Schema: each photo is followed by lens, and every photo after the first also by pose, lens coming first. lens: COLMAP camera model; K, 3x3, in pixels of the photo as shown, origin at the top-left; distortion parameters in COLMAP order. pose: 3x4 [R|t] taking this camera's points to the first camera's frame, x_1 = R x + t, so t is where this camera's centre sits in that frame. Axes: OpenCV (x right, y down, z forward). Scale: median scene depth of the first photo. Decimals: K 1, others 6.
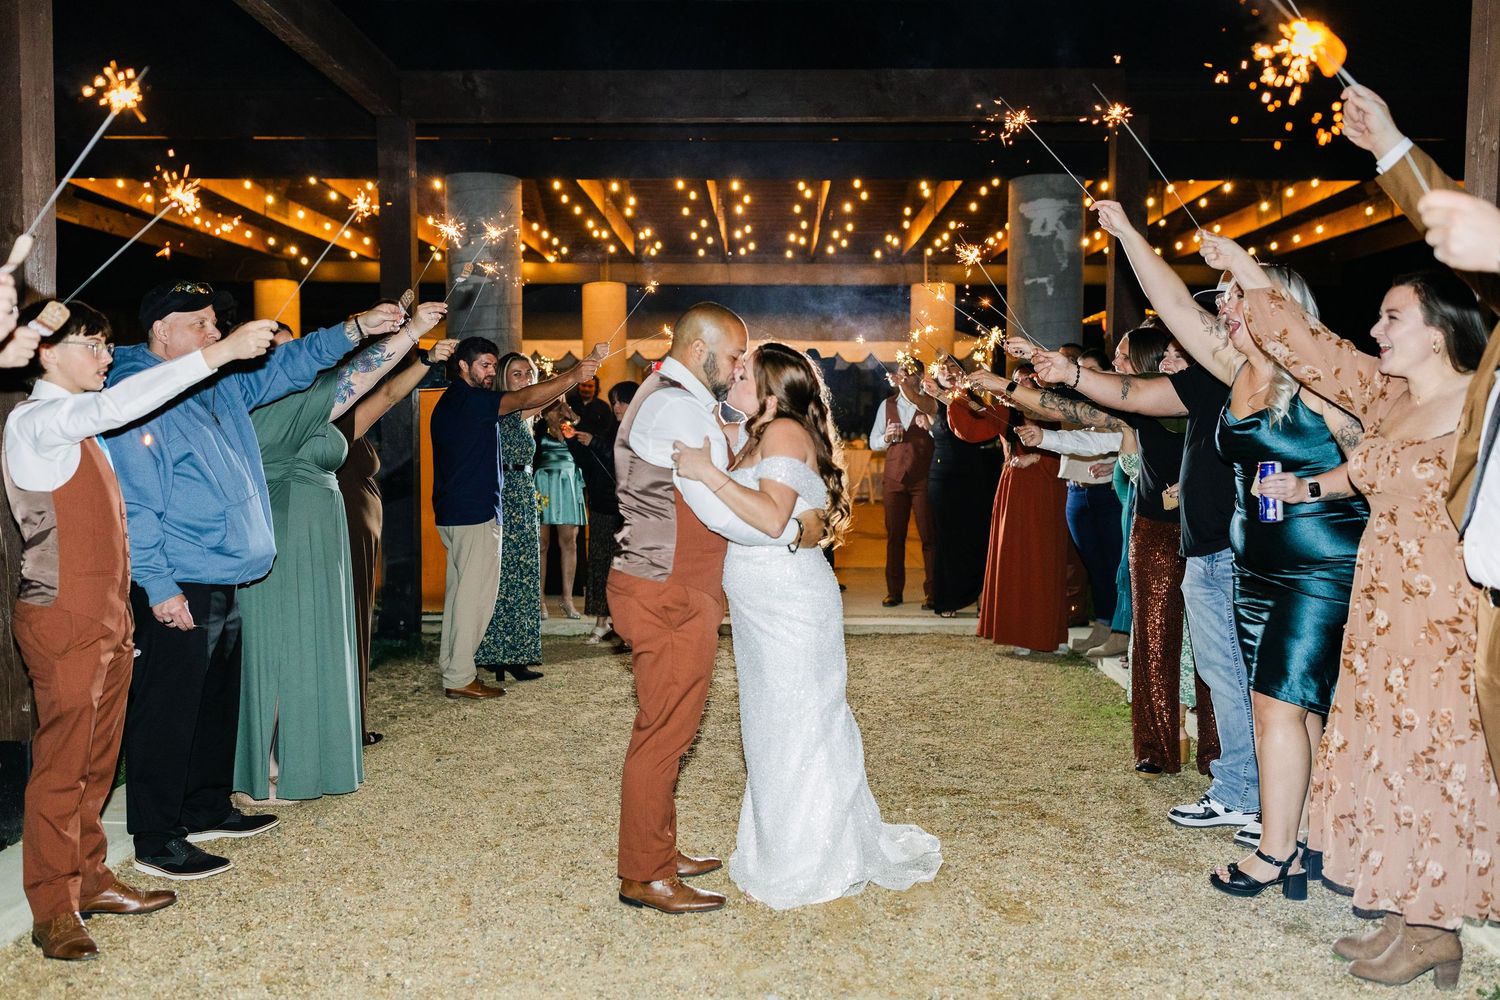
lens RADIAL K [[1486.9, 0, 750.0], [0, 1486.9, 500.0], [0, 0, 1]] dist [0.007455, -0.014250]
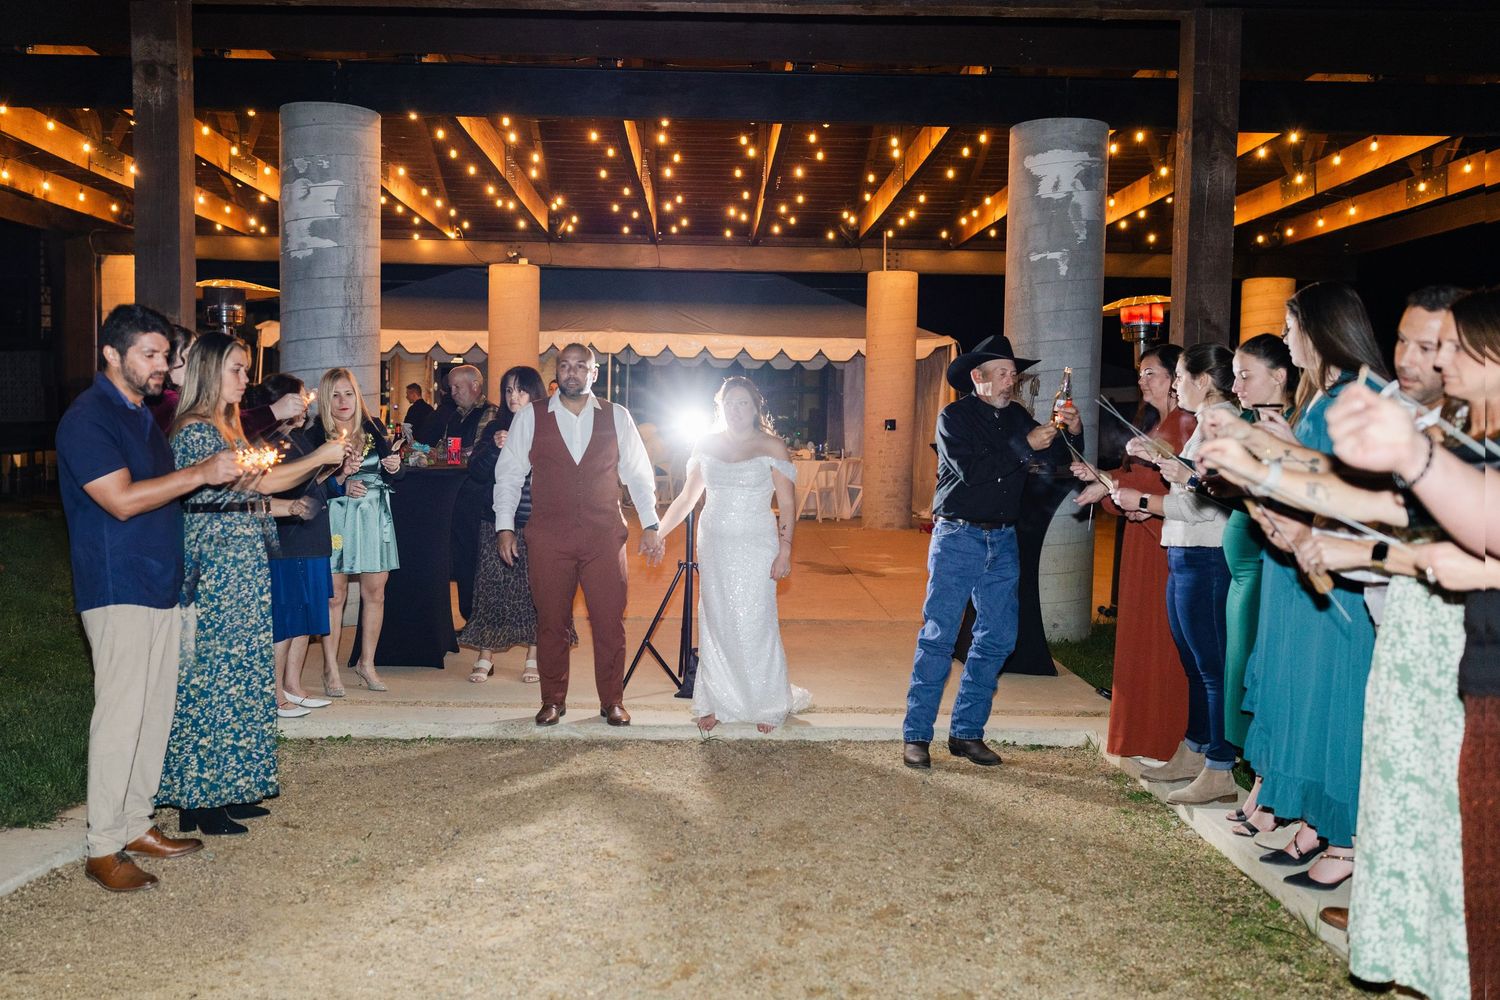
lens RADIAL K [[1484.0, 0, 713.3], [0, 1484.0, 501.9], [0, 0, 1]] dist [0.002105, -0.003238]
pose [[0.999773, 0.012124, 0.017543, 0.006260], [-0.012157, 0.999924, 0.001815, -0.015562], [-0.017520, -0.002028, 0.999844, 0.192261]]
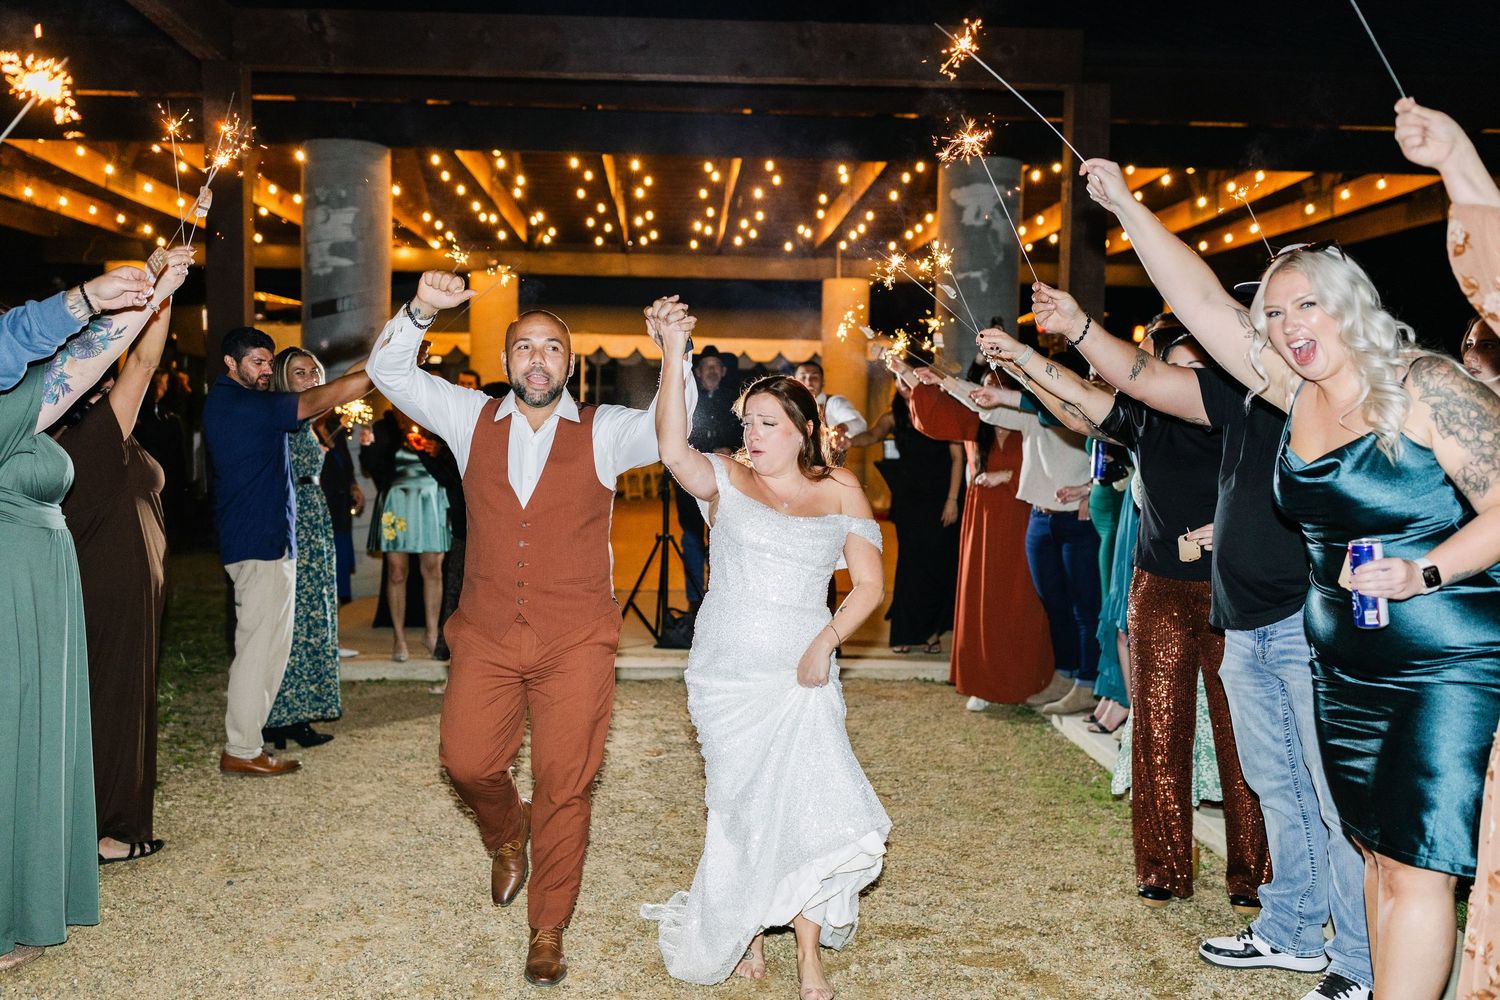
lens RADIAL K [[1486.9, 0, 750.0], [0, 1486.9, 500.0], [0, 0, 1]] dist [0.007455, -0.014250]
pose [[0.997760, 0.007868, 0.066425, 0.001192], [-0.007988, 0.999967, 0.001532, -0.009497], [-0.066411, -0.002059, 0.997790, 0.091821]]
